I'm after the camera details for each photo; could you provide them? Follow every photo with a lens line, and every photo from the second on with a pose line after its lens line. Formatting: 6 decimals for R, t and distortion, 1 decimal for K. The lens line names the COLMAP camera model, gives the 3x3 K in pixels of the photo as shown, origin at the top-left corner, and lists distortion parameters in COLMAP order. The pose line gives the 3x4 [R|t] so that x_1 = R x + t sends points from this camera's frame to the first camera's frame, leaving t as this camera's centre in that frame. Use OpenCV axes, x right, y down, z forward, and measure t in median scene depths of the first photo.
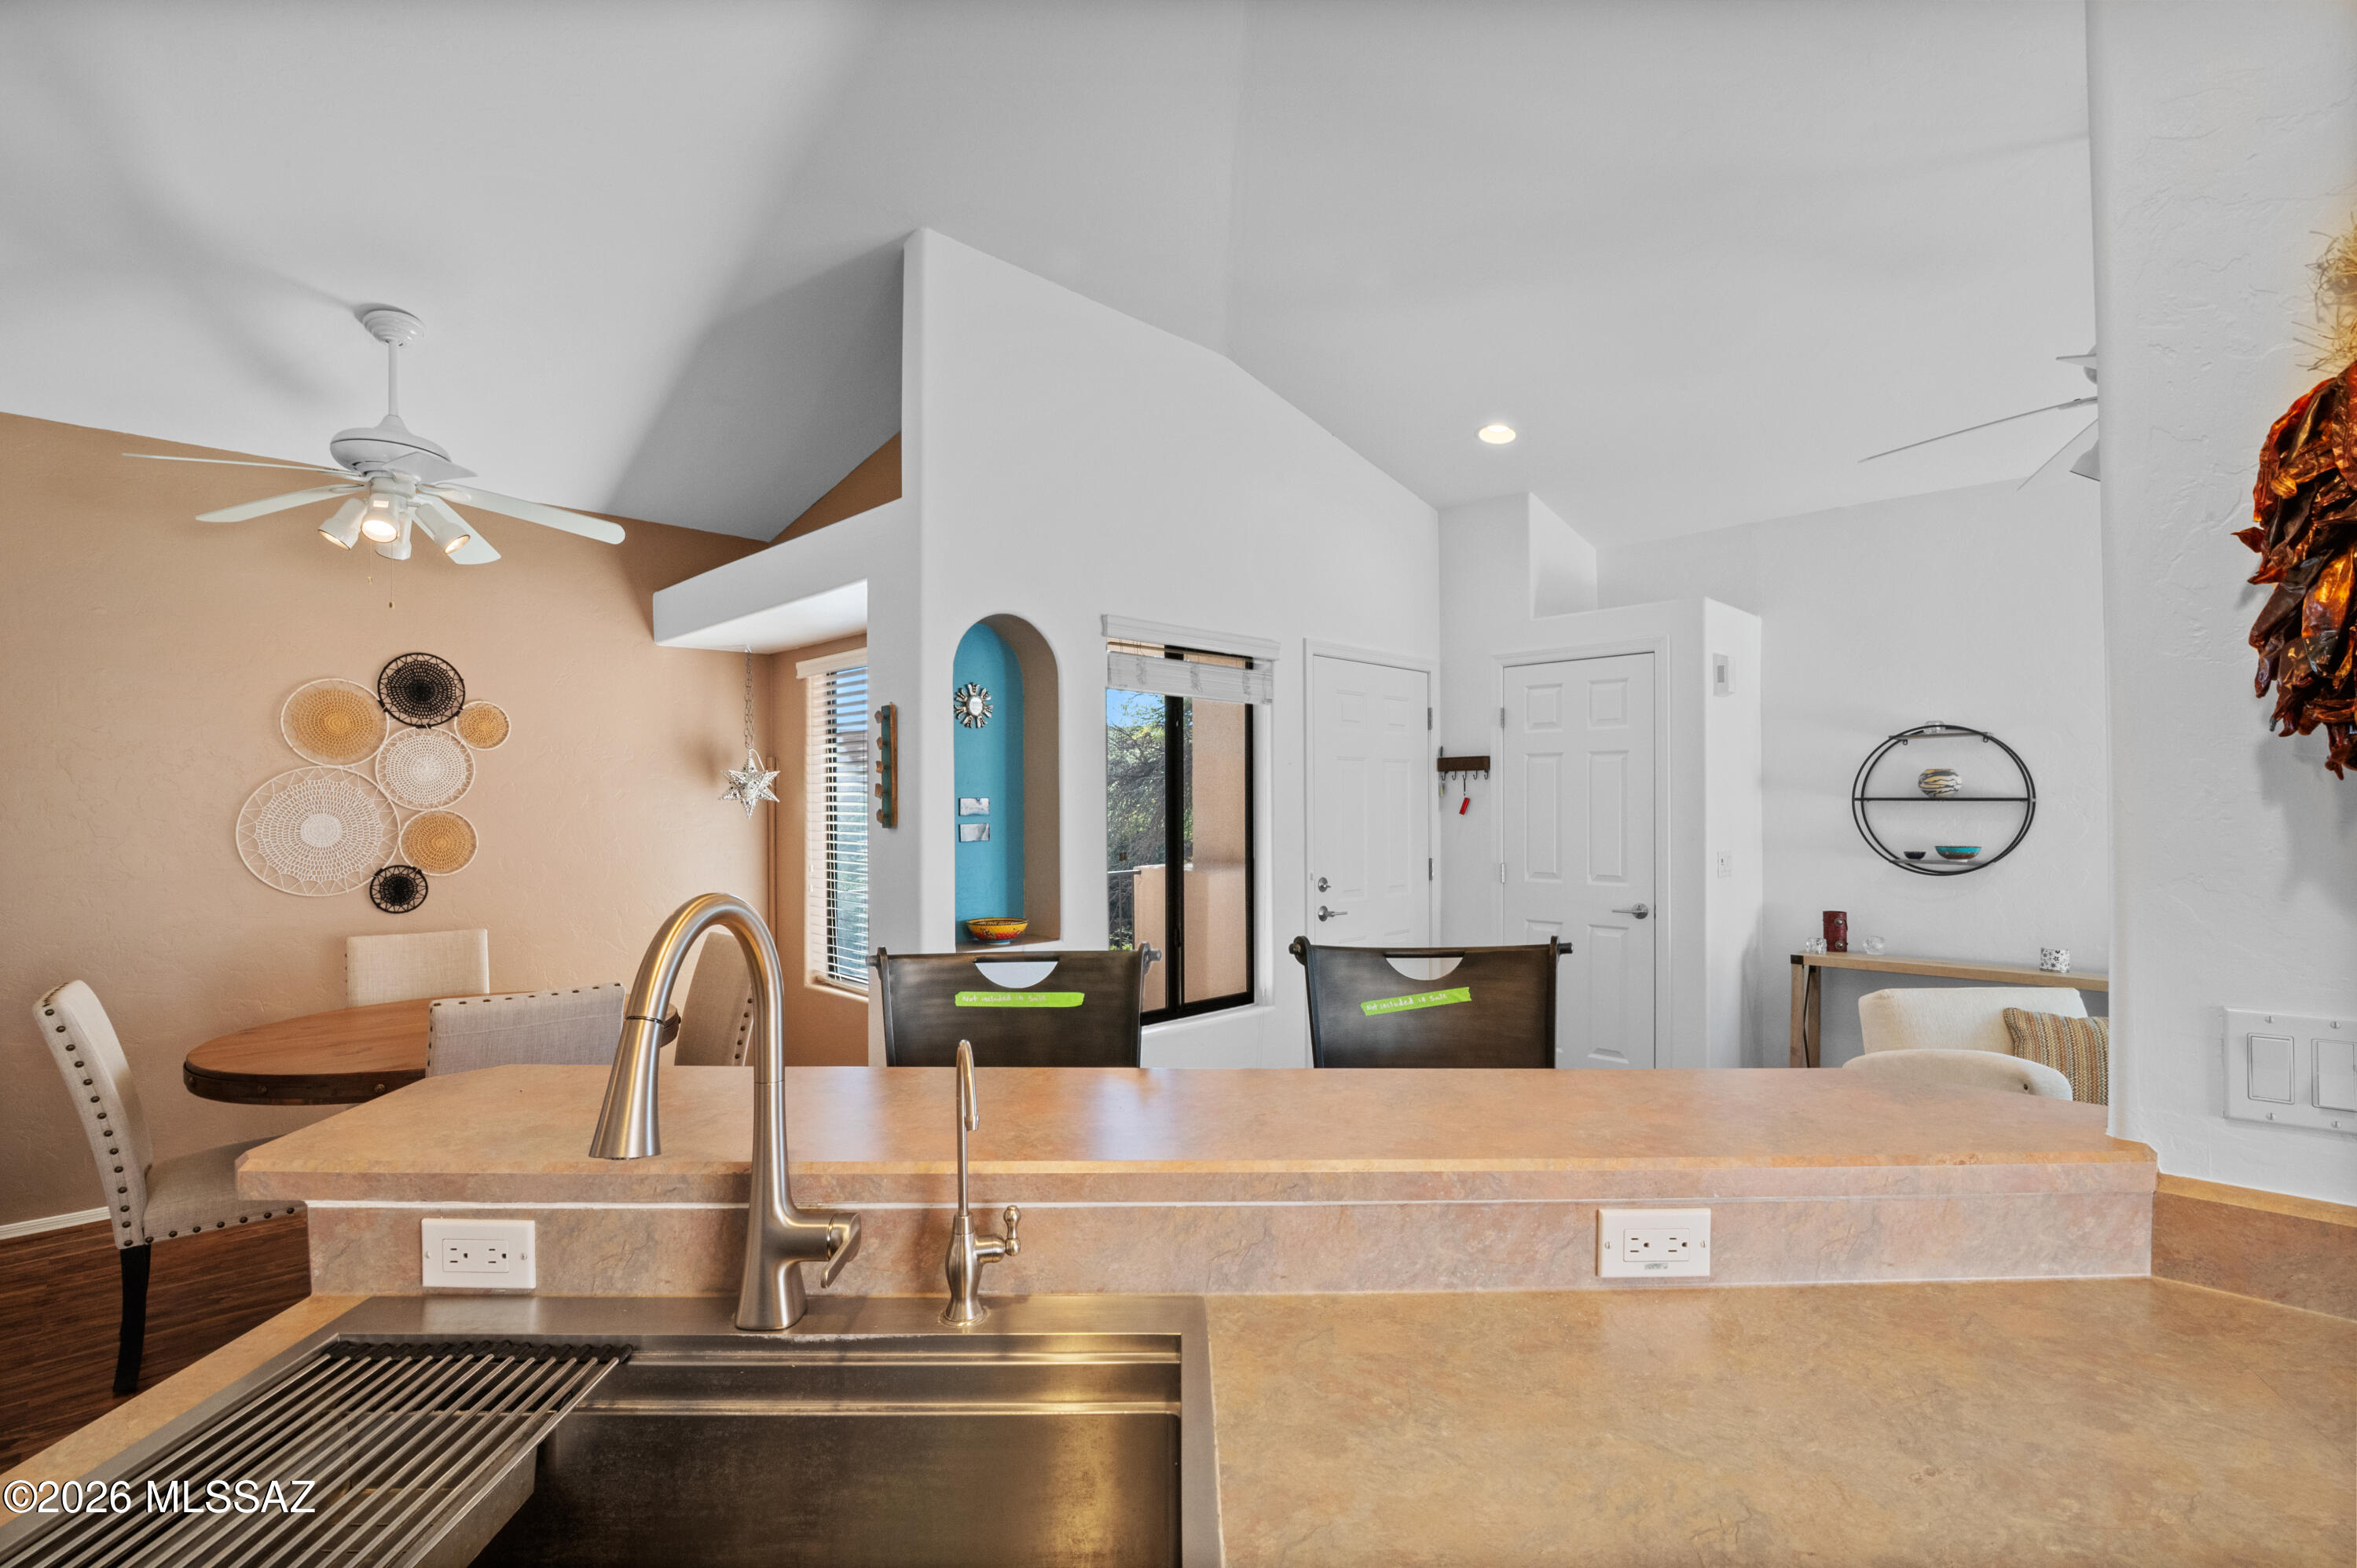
lens RADIAL K [[1085.1, 0, 1176.7], [0, 1085.1, 798.6], [0, 0, 1]] dist [-0.023393, 0.001744]
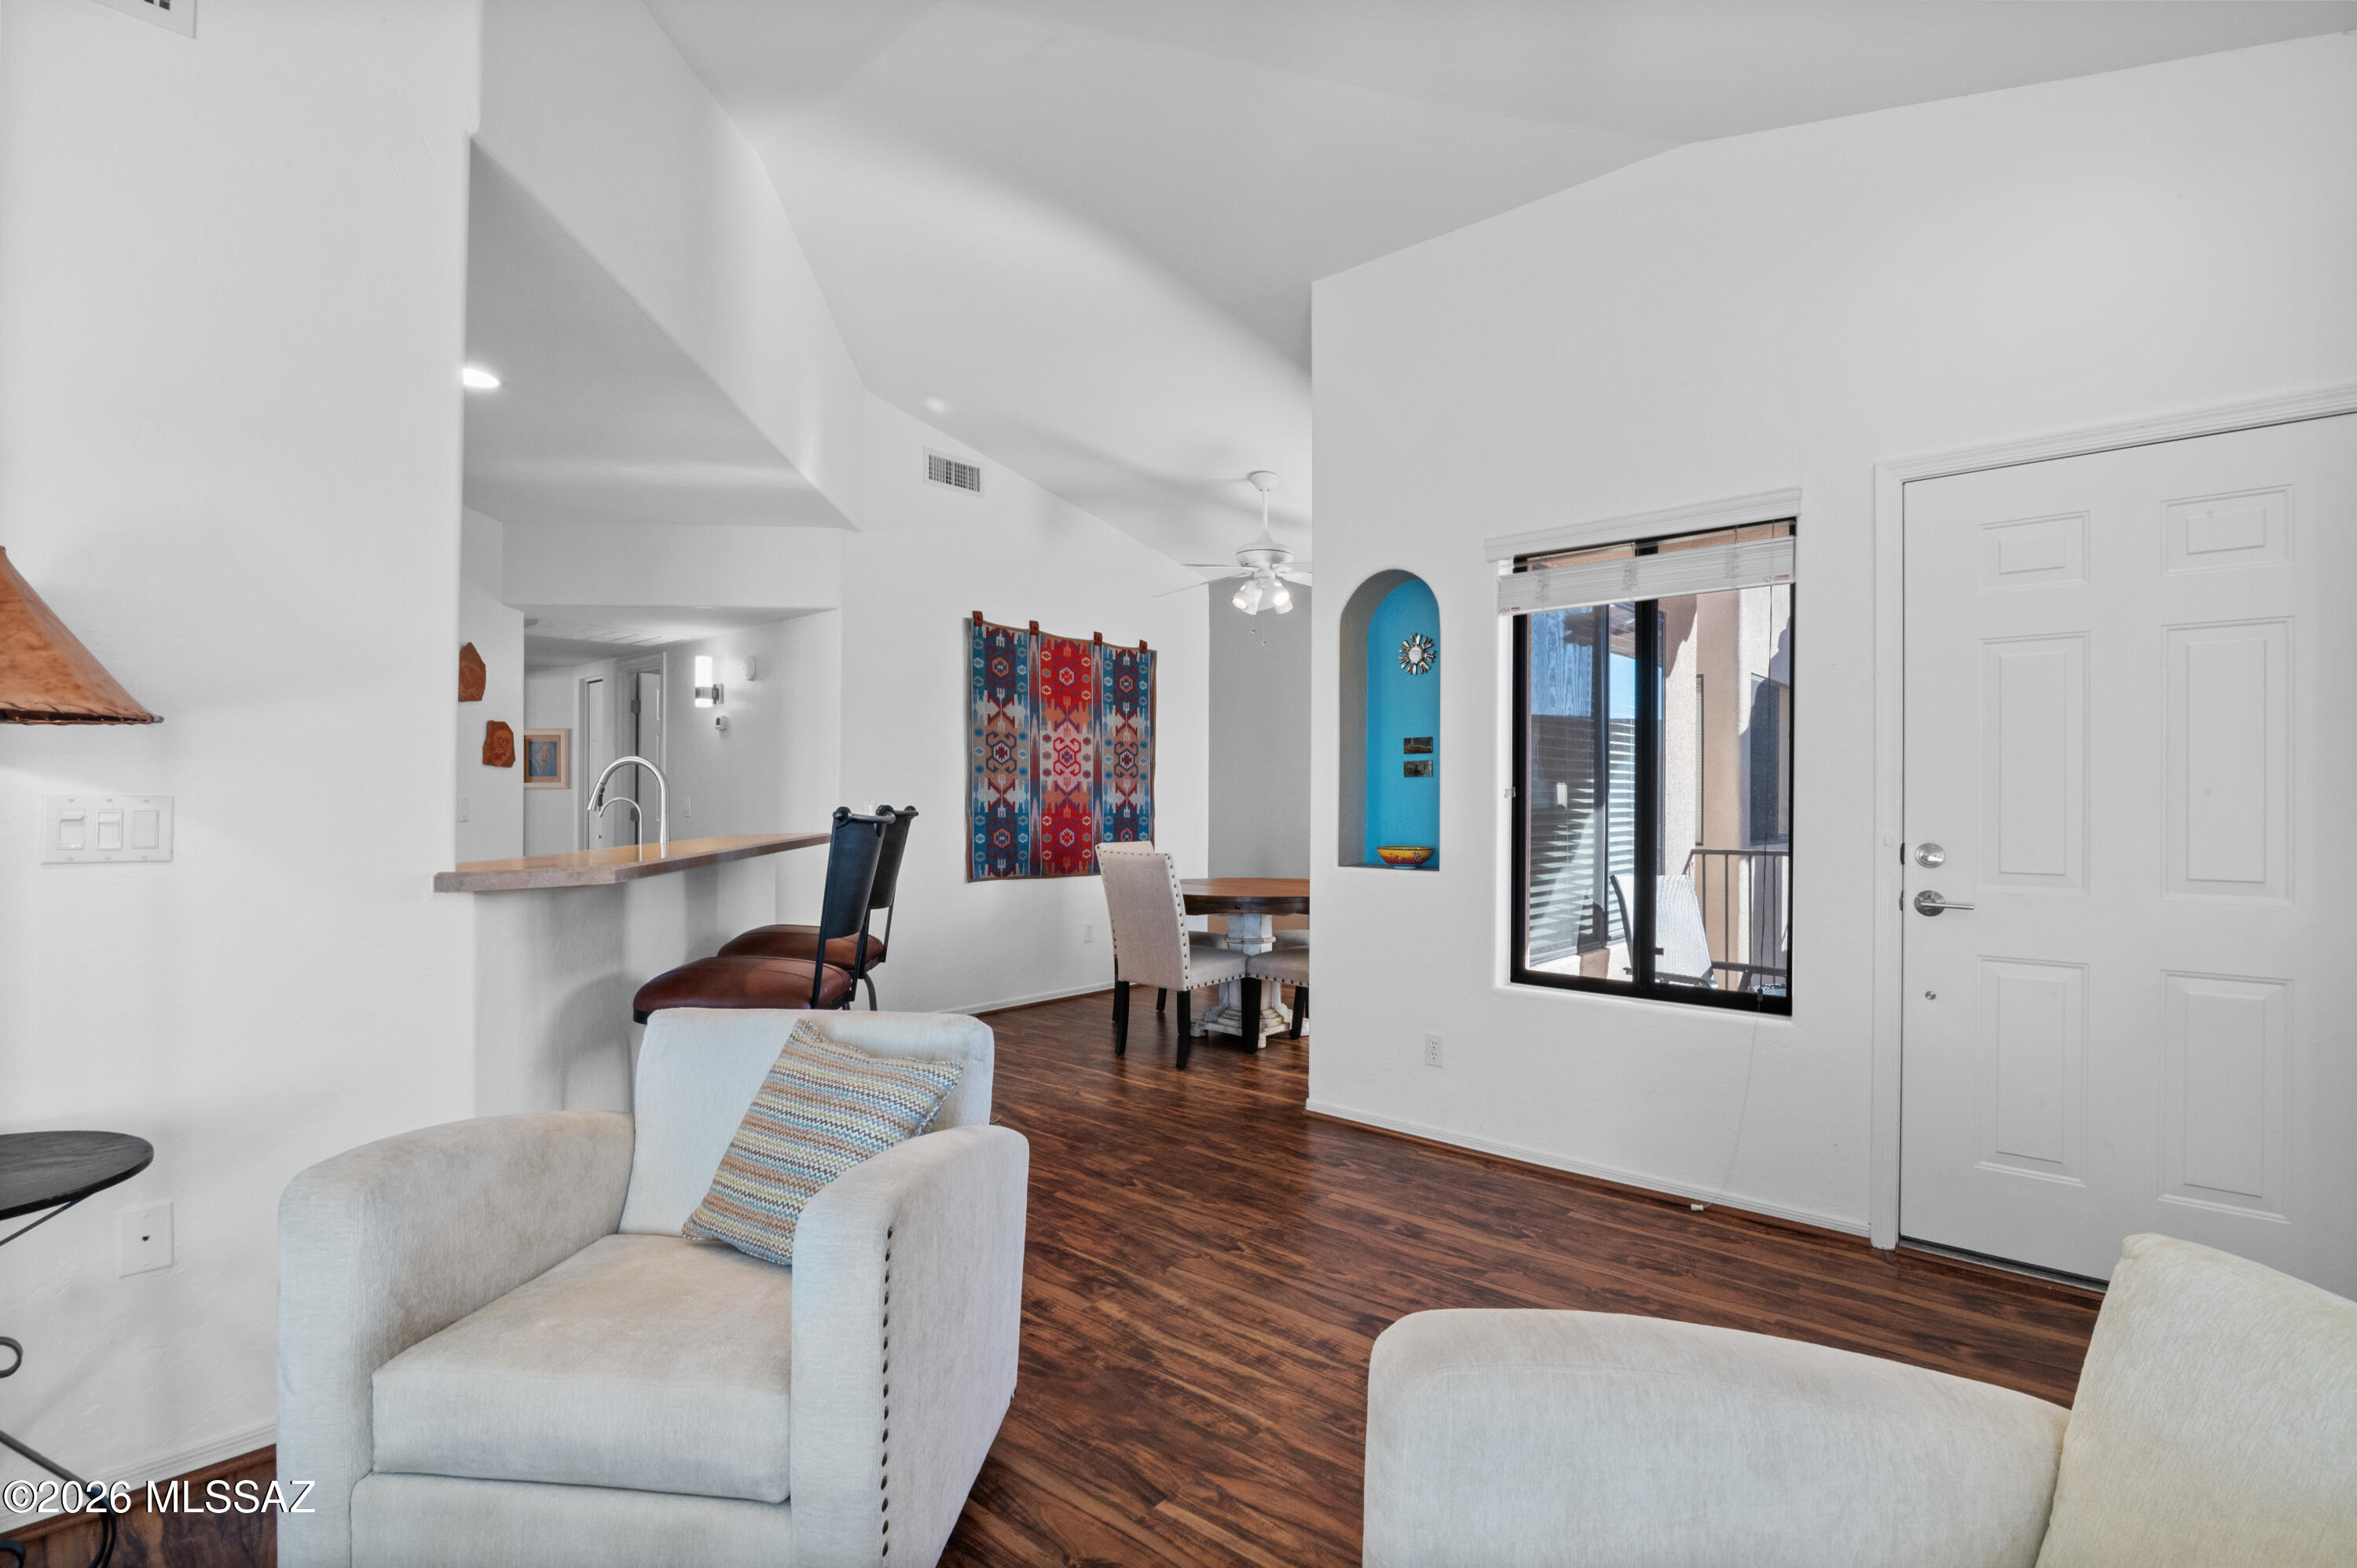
lens RADIAL K [[1085.1, 0, 1183.9], [0, 1085.1, 806.2], [0, 0, 1]] dist [-0.023393, 0.001744]
pose [[0.060758, 0.008653, -0.998115, 0.768217], [-0.000925, 0.999962, 0.008613, 0.051199], [0.998152, 0.000400, 0.060764, 0.600251]]
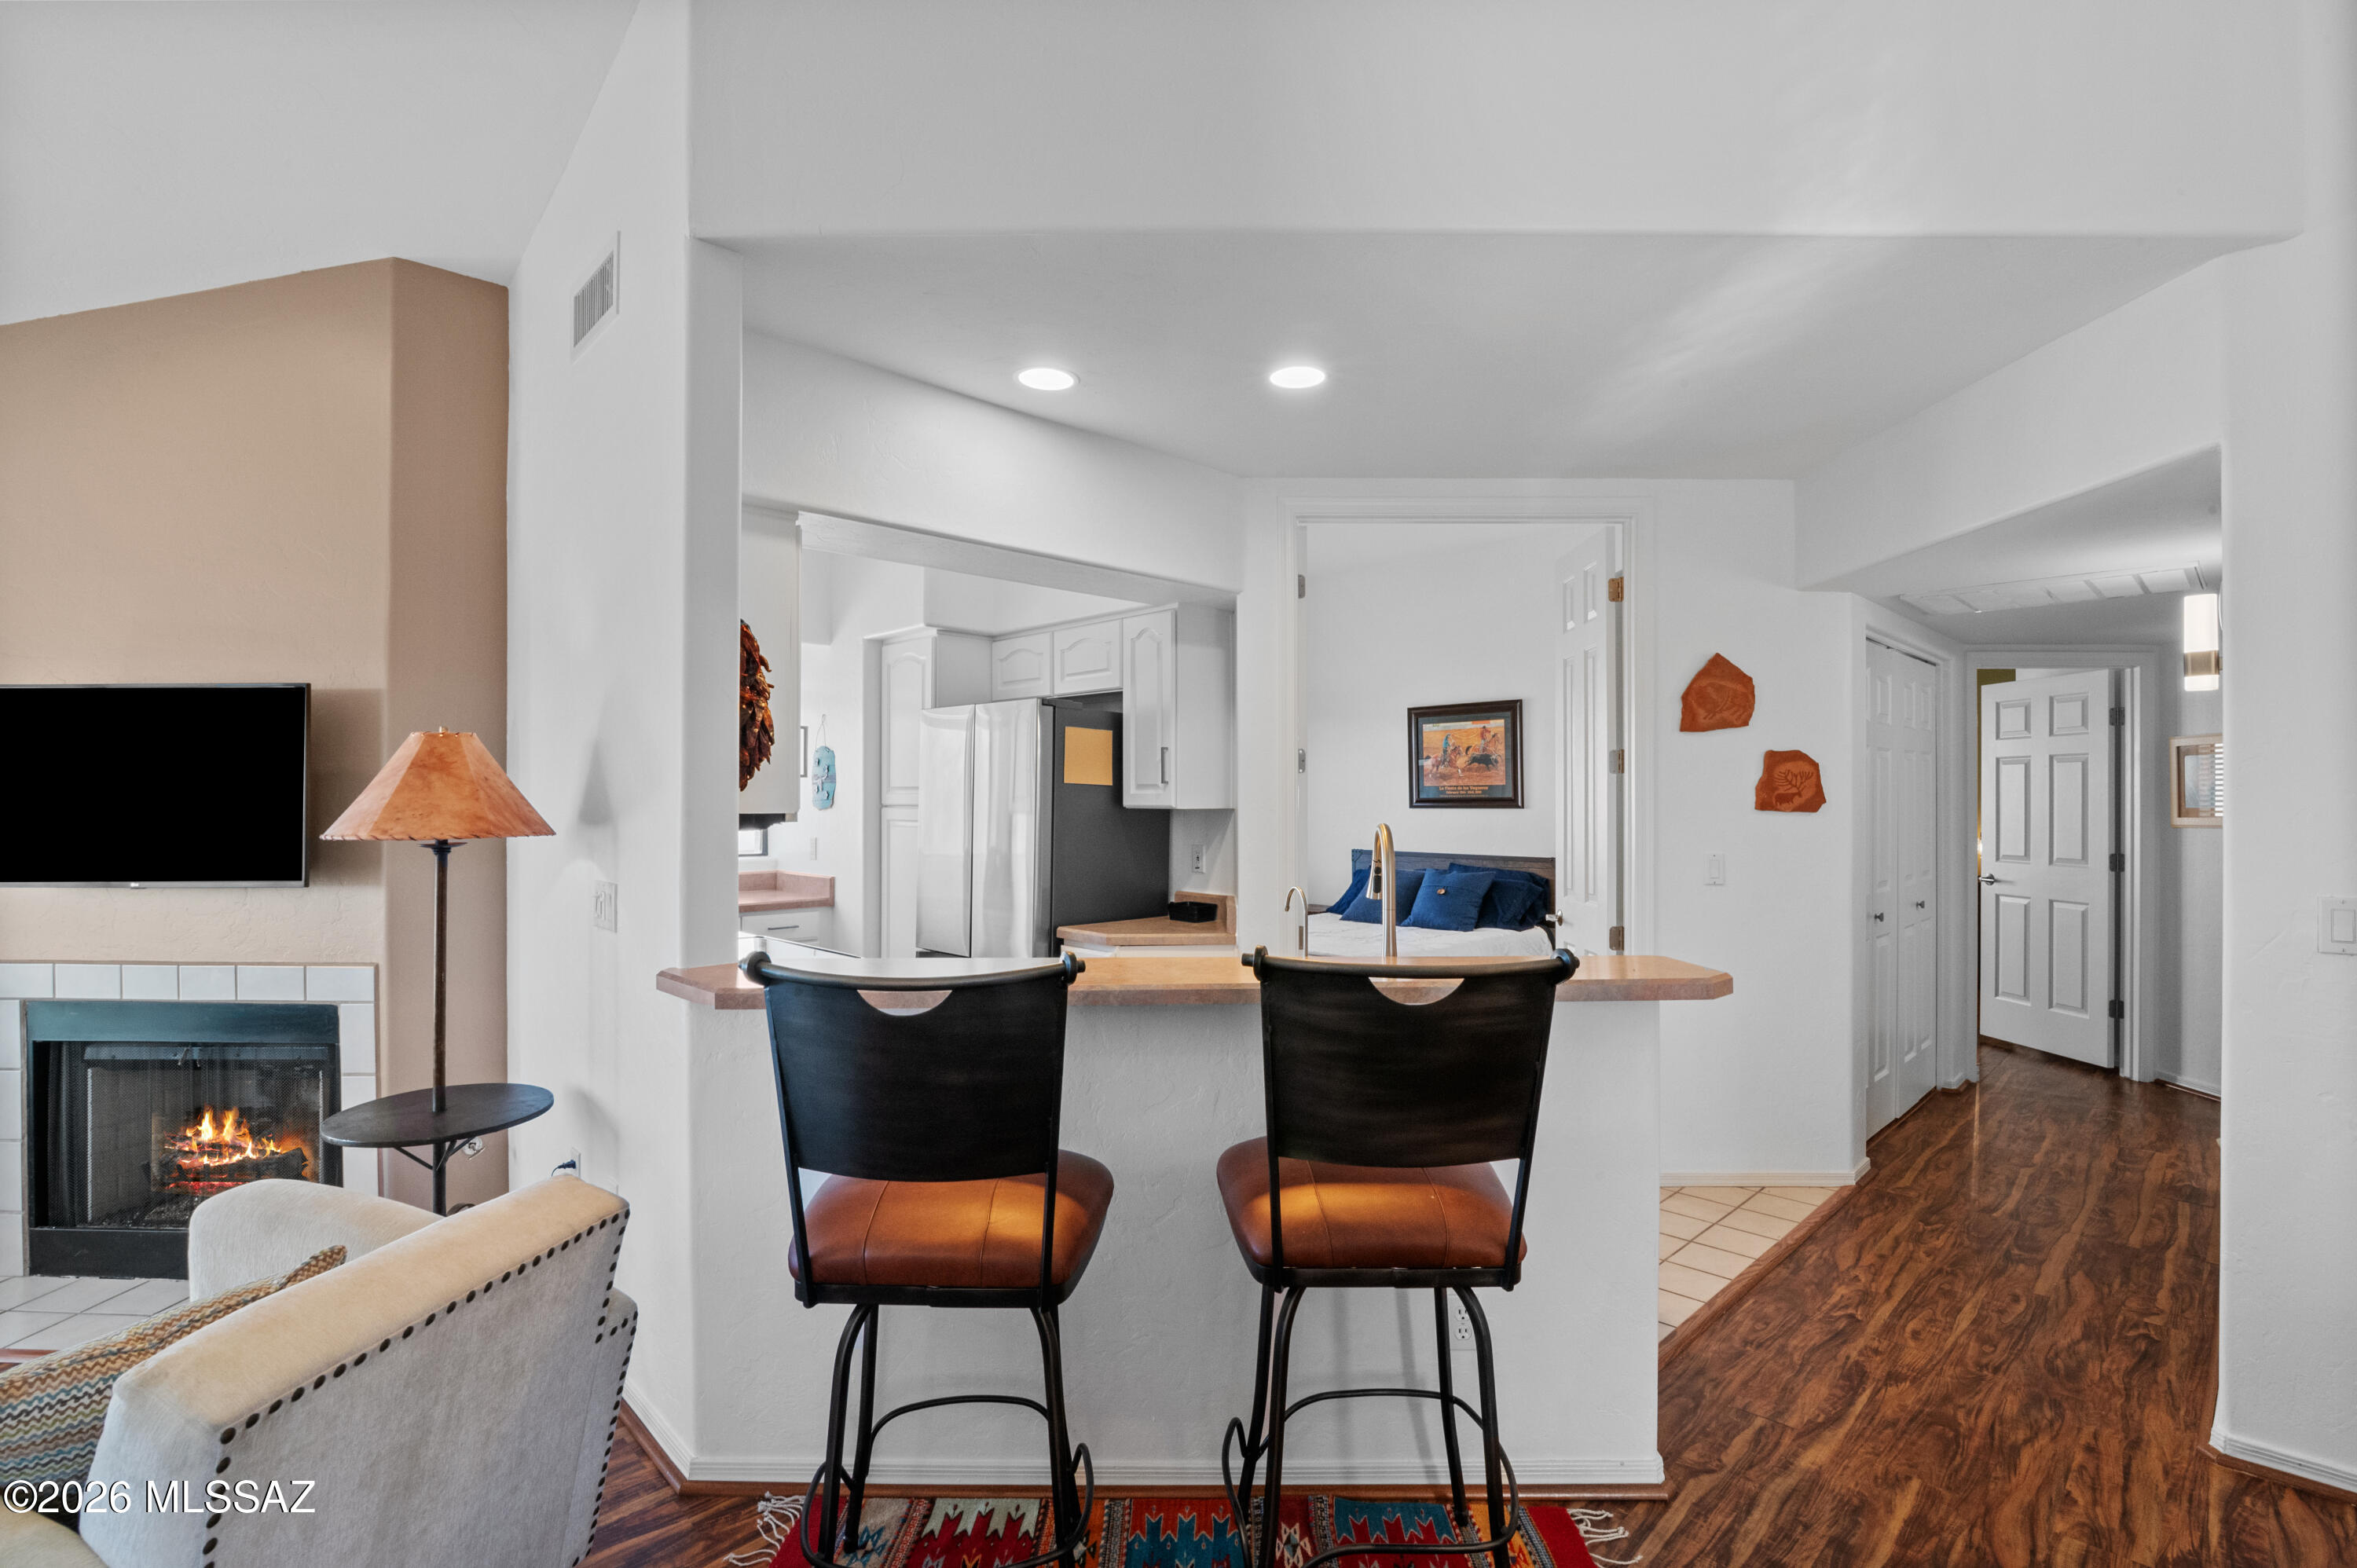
lens RADIAL K [[1085.1, 0, 1172.4], [0, 1085.1, 790.8], [0, 0, 1]] dist [-0.023393, 0.001744]
pose [[-0.999952, 0.007357, 0.006433, 0.021302], [0.007285, 0.999911, -0.011133, 0.006954], [-0.006514, -0.011086, -0.999917, 0.806292]]
